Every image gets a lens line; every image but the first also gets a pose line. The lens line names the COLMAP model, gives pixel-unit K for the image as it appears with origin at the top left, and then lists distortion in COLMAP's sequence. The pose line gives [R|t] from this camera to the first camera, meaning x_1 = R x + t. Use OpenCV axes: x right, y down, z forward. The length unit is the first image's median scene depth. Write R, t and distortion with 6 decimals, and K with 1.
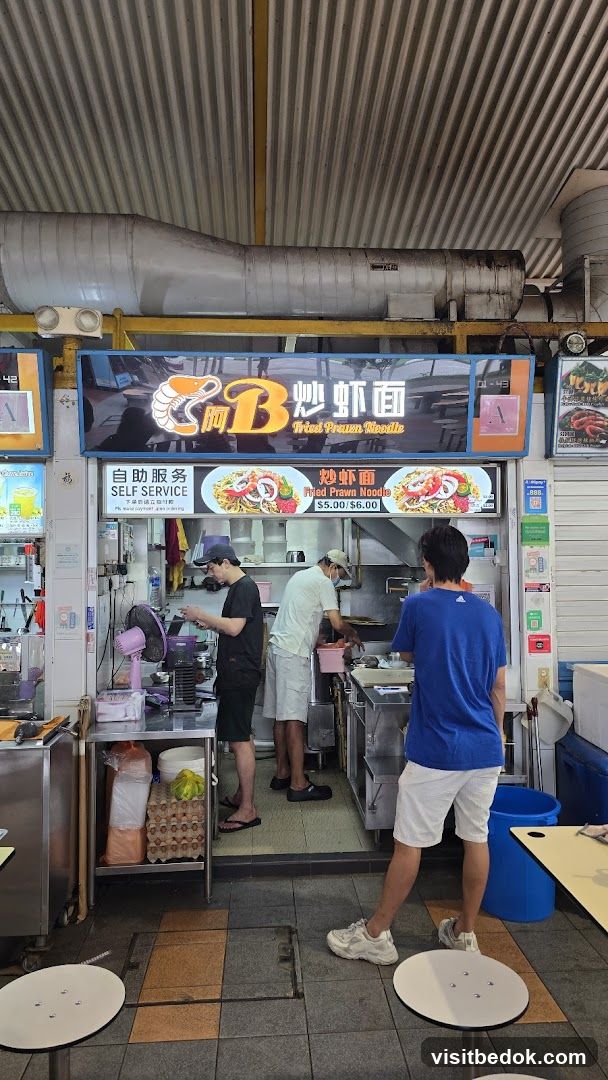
lens RADIAL K [[720.0, 0, 309.2], [0, 720.0, 525.0], [0, 0, 1]] dist [0.089188, -0.006414]
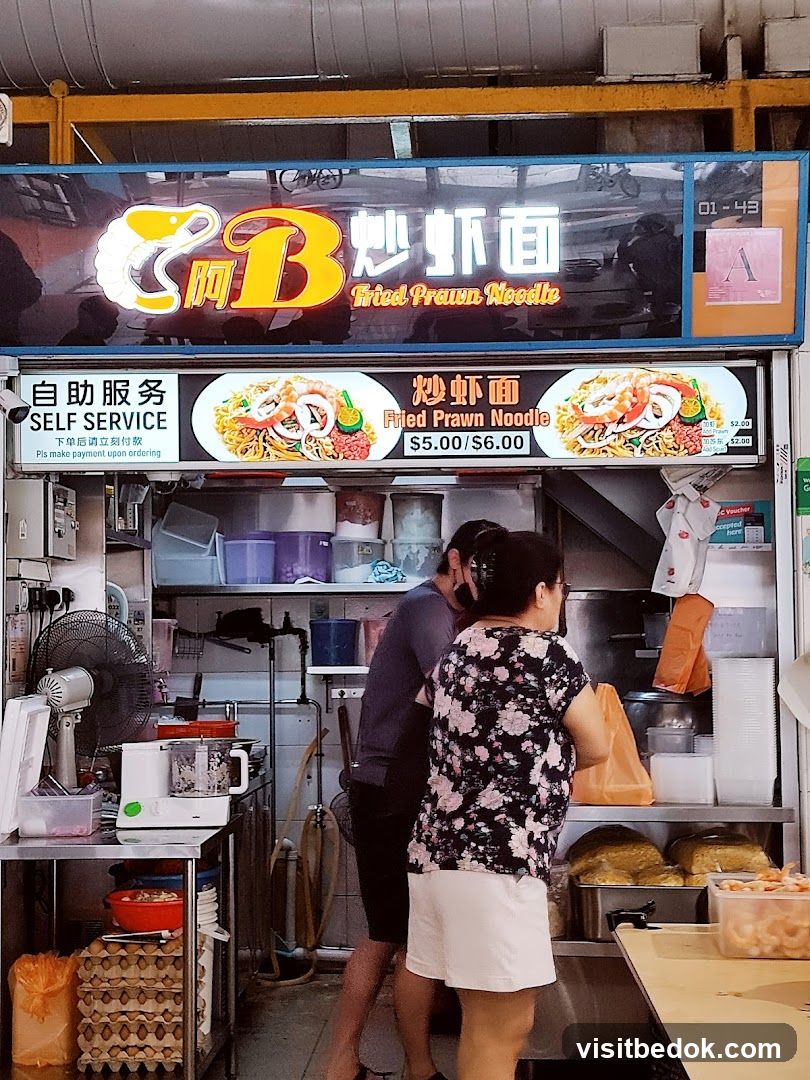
lens RADIAL K [[1825.4, 0, 410.2], [0, 1825.4, 542.0], [0, 0, 1]] dist [0.096371, 0.000000]
pose [[0.993932, -0.007664, -0.109727, 0.161196], [0.005693, 0.999817, -0.018266, 0.069982], [0.109847, 0.017530, 0.993794, -0.334550]]
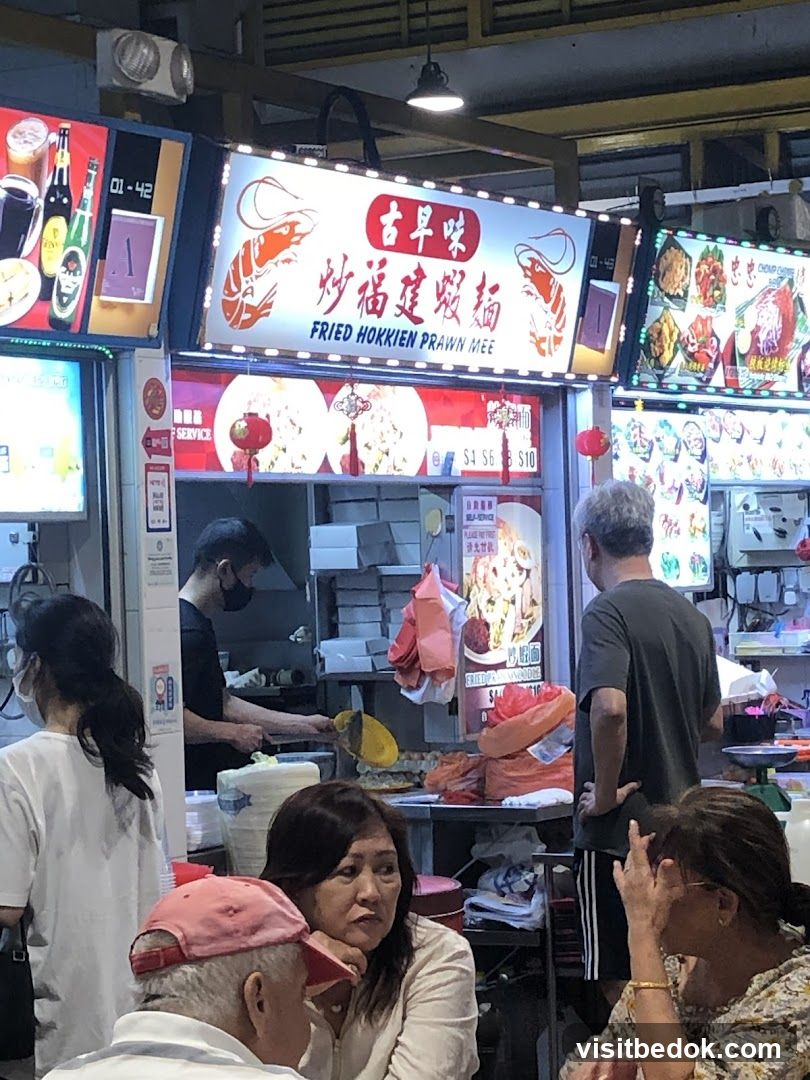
lens RADIAL K [[2947.1, 0, 405.2], [0, 2947.1, 539.1], [0, 0, 1]] dist [0.089412, 0.000000]
pose [[0.556904, -0.005651, 0.830558, -1.768755], [-0.007642, 0.999900, 0.011927, 0.004662], [-0.830542, -0.012989, 0.556805, -0.201359]]
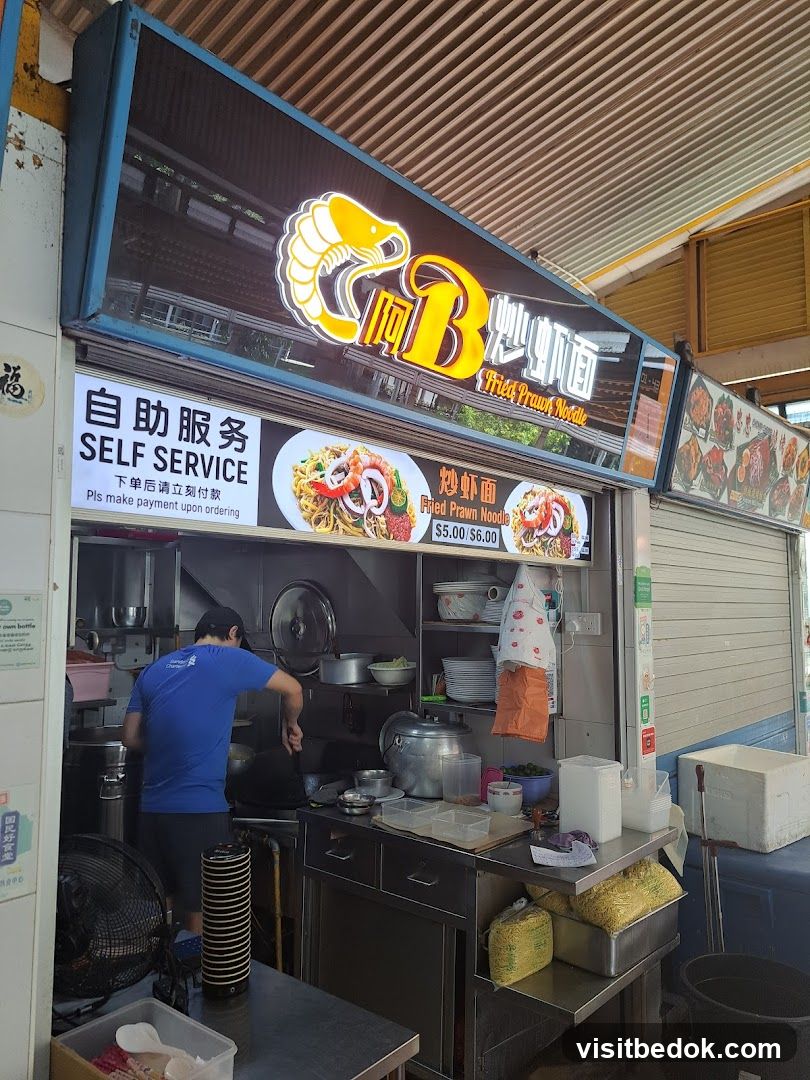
lens RADIAL K [[773.2, 0, 403.9], [0, 773.2, 539.6], [0, 0, 1]] dist [0.053588, -0.014466]
pose [[0.695841, 0.071730, 0.714605, -0.433578], [-0.039454, 0.997315, -0.061690, 0.017079], [-0.717111, 0.014733, 0.696803, 0.618466]]
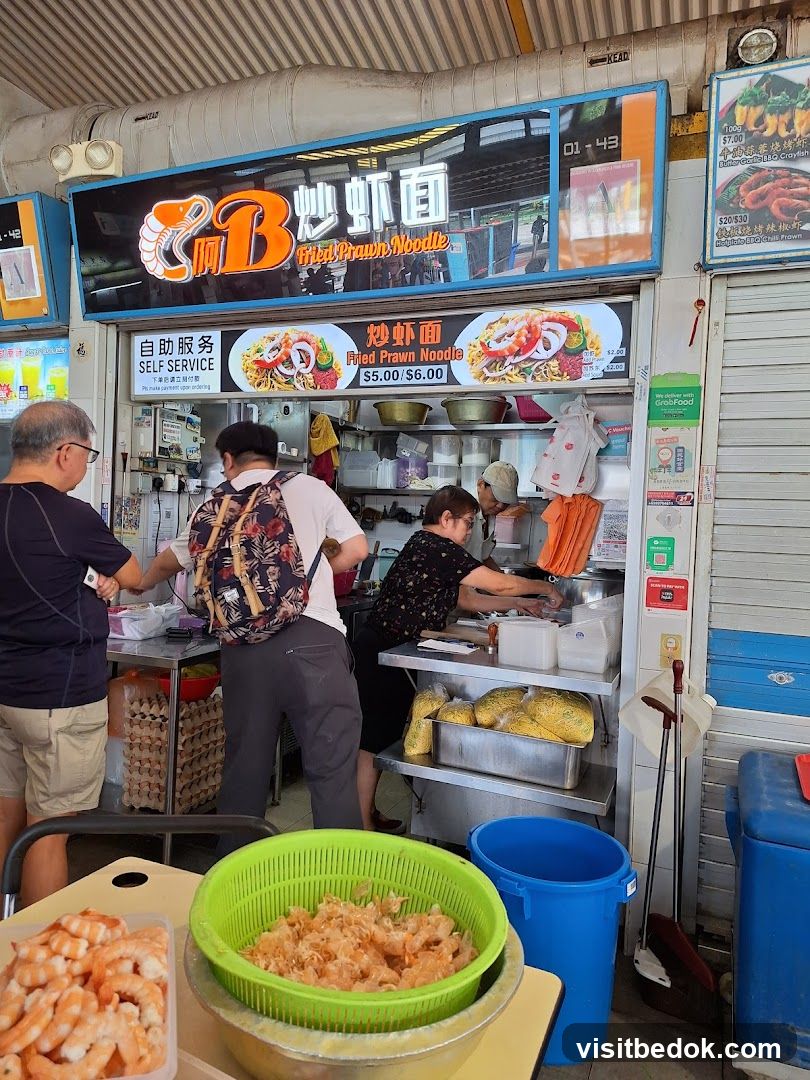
lens RADIAL K [[749.8, 0, 403.5], [0, 749.8, 540.1], [0, 0, 1]] dist [0.052729, -0.050571]
pose [[0.893660, 0.054036, -0.445479, 0.392503], [-0.028028, 0.997507, 0.064770, 0.085589], [0.447868, -0.045397, 0.892946, 0.355916]]
